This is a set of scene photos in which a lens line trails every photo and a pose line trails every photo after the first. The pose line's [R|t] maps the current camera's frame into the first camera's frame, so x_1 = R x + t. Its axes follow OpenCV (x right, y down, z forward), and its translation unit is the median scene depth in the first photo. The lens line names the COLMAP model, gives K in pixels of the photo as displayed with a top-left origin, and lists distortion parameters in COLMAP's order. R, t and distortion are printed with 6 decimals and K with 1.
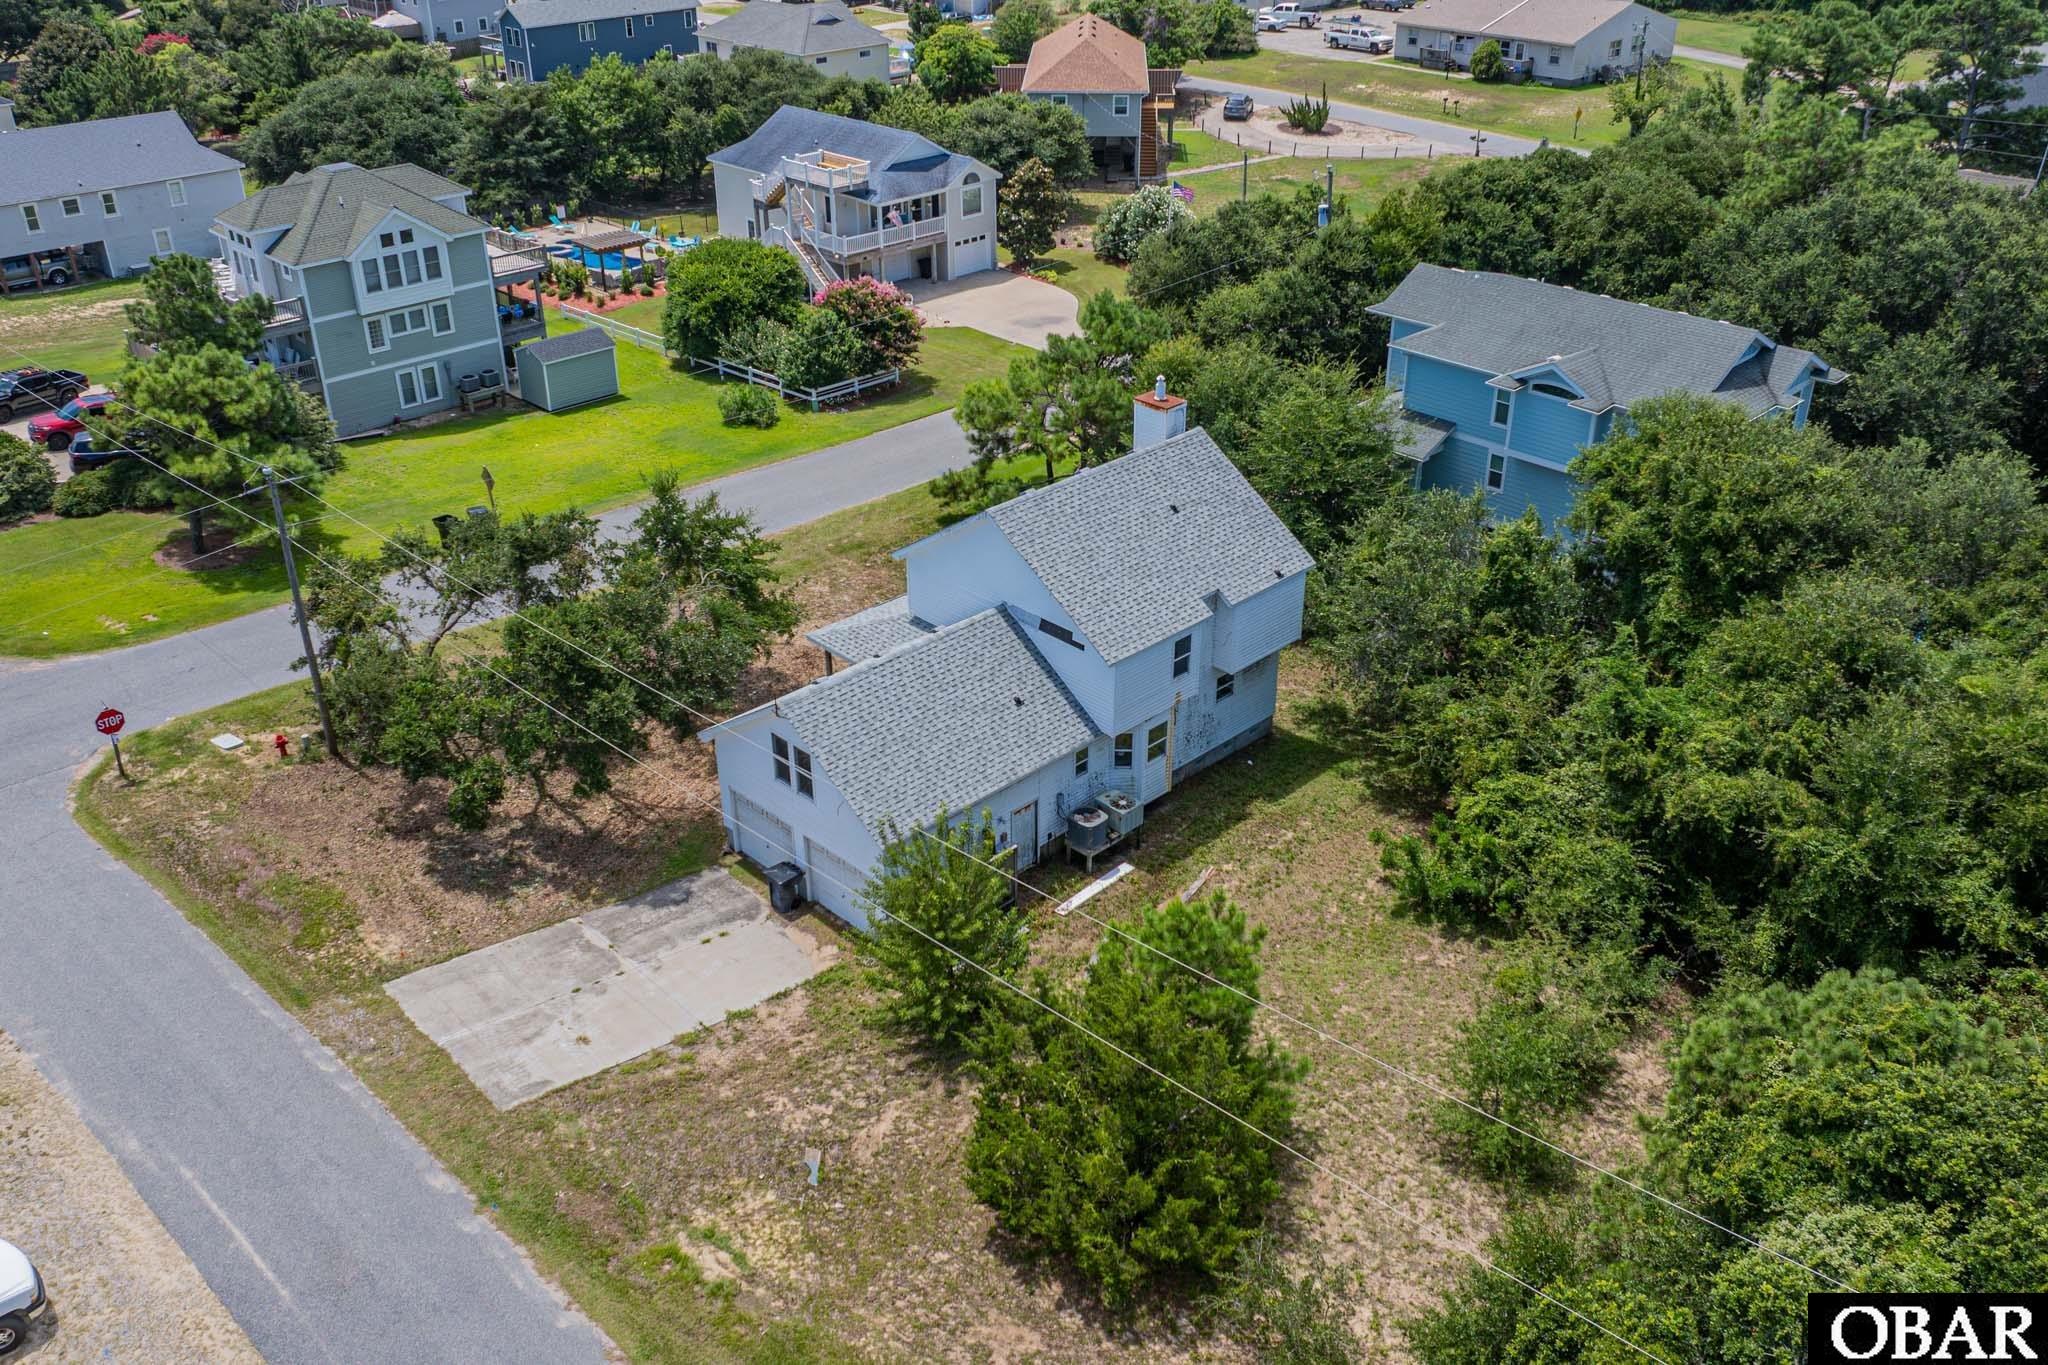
lens RADIAL K [[1721.9, 0, 1024.0], [0, 1721.9, 682.5], [0, 0, 1]] dist [-0.001316, -0.001062]
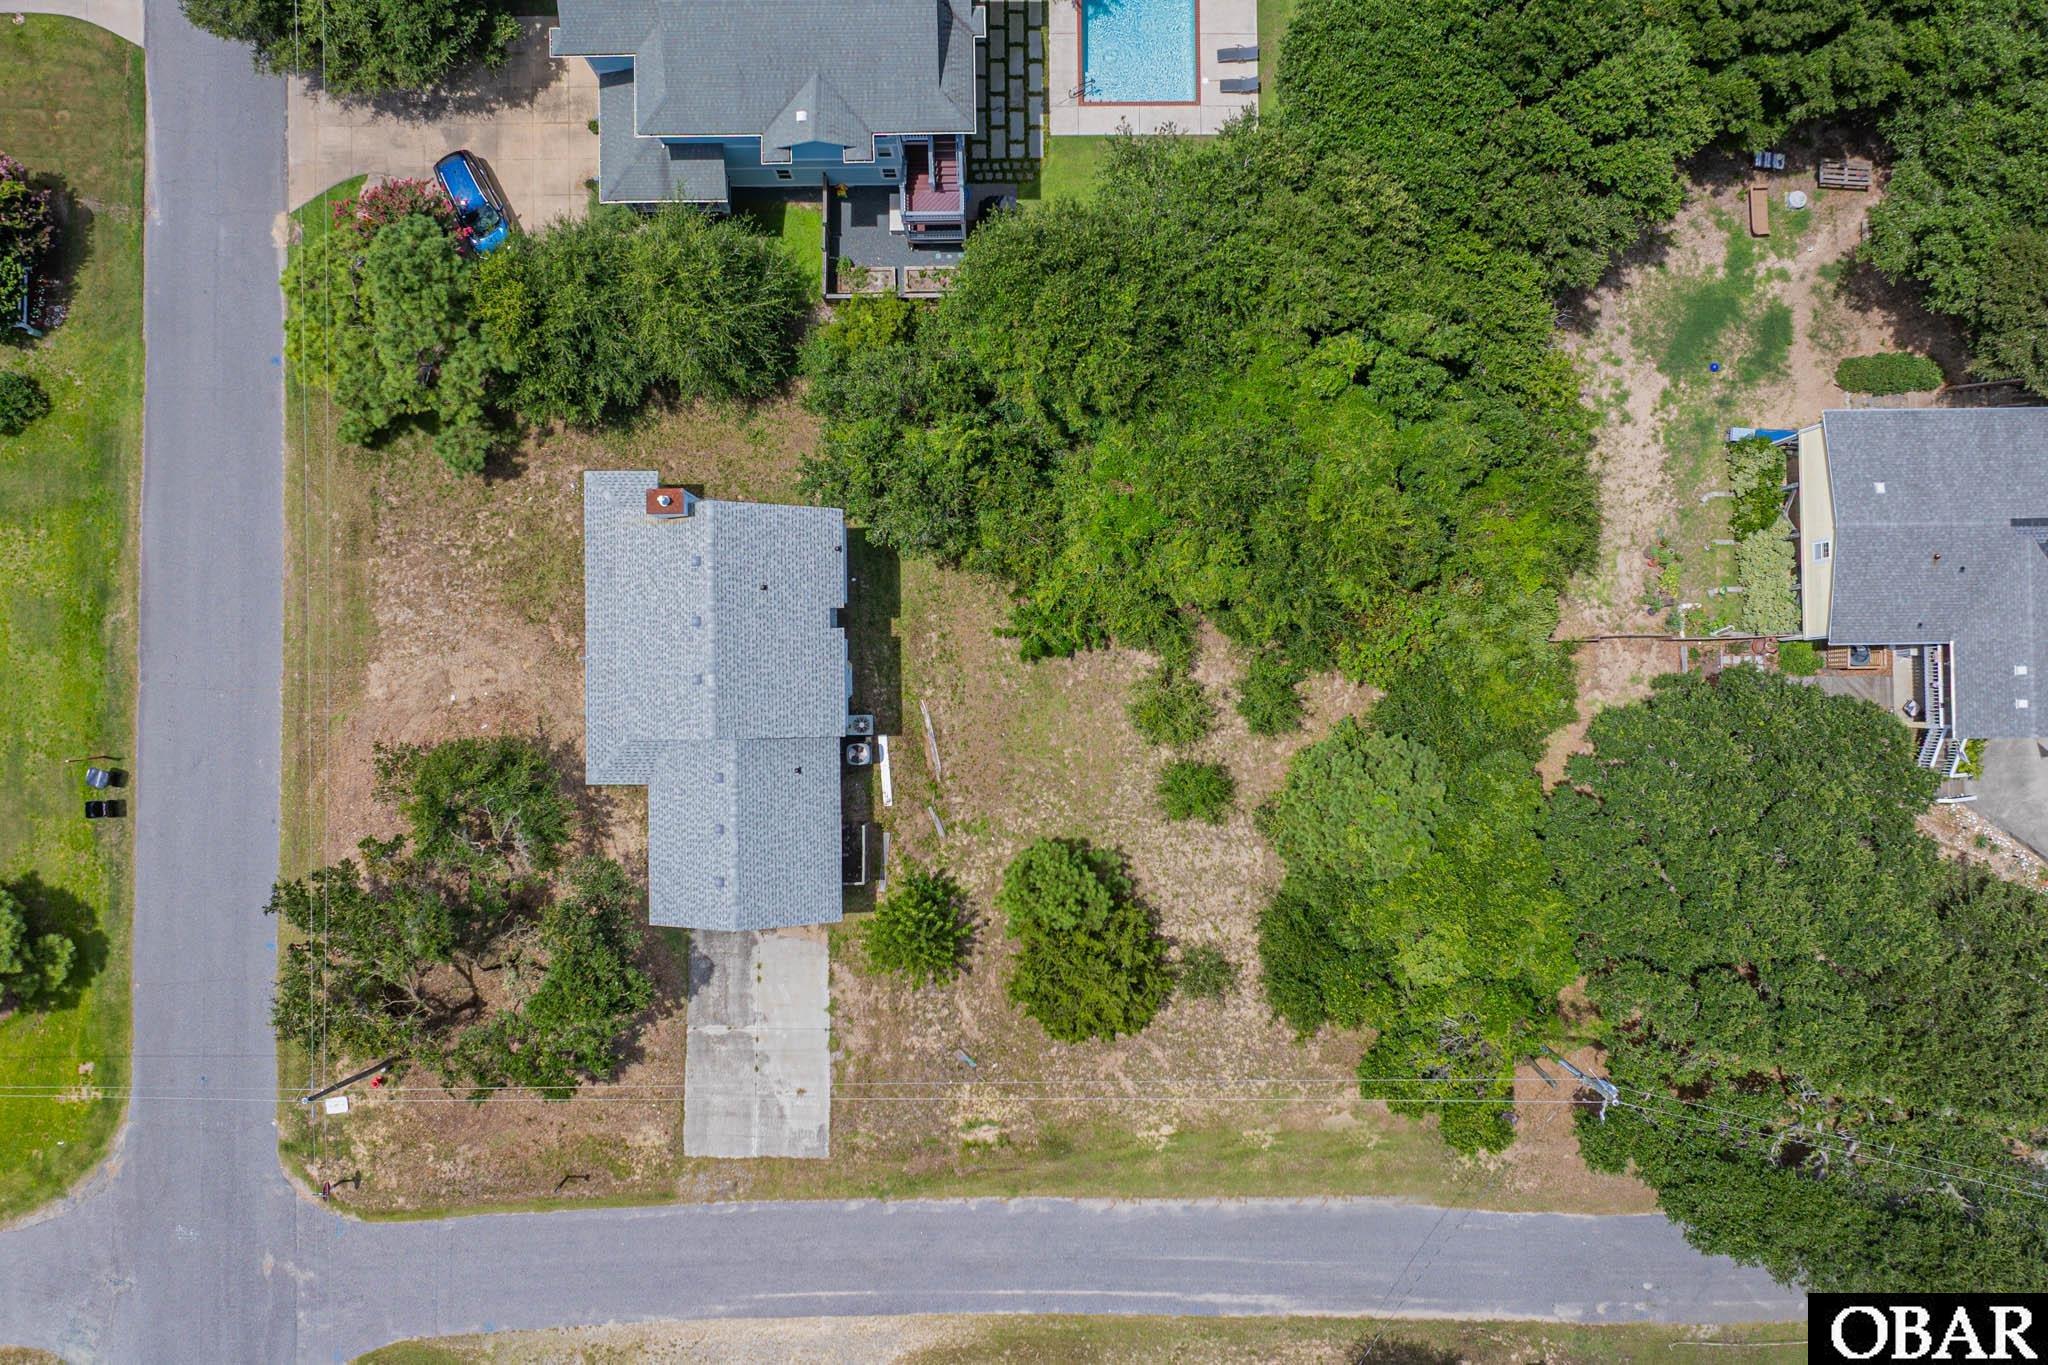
lens RADIAL K [[1661.1, 0, 1024.0], [0, 1661.1, 682.5], [0, 0, 1]] dist [0.000638, 0.012865]
pose [[0.690349, -0.723005, 0.026116, 0.180417], [0.343748, 0.359557, 0.867500, -1.453484], [-0.636597, -0.589900, 0.496751, 0.248086]]
